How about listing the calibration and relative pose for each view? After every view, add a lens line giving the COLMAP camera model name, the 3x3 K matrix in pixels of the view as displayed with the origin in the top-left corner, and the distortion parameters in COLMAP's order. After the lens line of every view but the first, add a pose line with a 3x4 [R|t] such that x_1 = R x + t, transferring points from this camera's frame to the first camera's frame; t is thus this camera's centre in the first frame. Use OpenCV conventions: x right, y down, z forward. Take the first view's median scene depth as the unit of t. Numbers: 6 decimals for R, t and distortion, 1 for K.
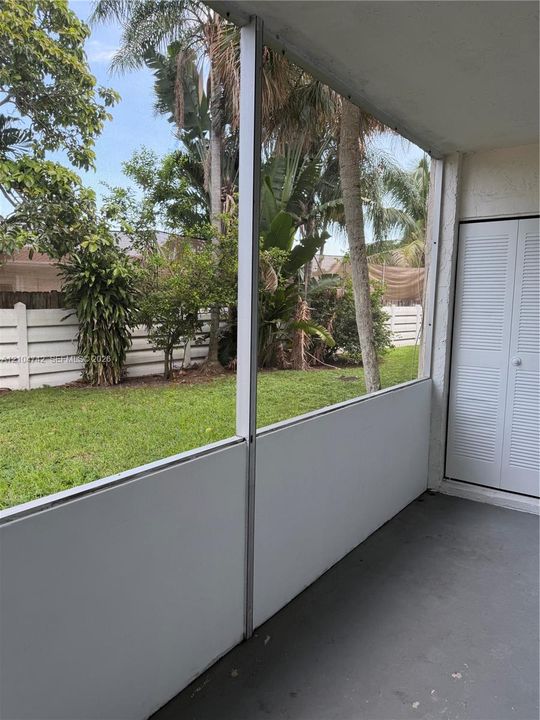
lens RADIAL K [[471.4, 0, 270.0], [0, 471.4, 360.0], [0, 0, 1]] dist [-0.032463, -0.000542]
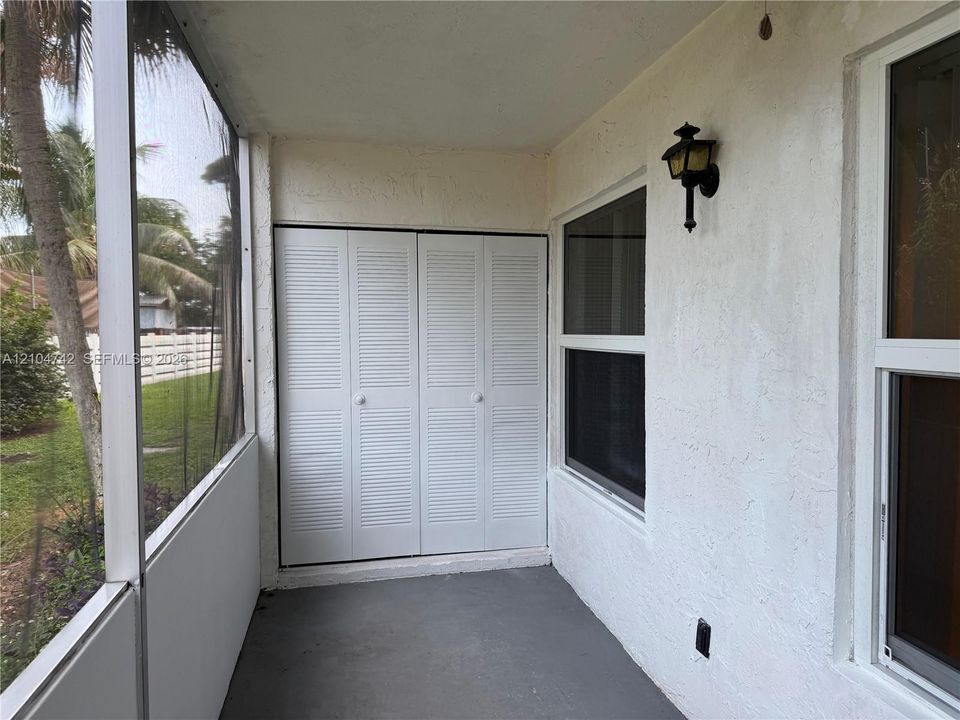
lens RADIAL K [[626.1, 0, 480.0], [0, 626.1, 360.0], [0, 0, 1]] dist [0.005637, 0.000092]
pose [[0.663535, -0.046453, 0.746702, -0.149039], [0.101284, 0.994460, -0.028137, -0.012896], [-0.741258, 0.094298, 0.664563, 0.092731]]
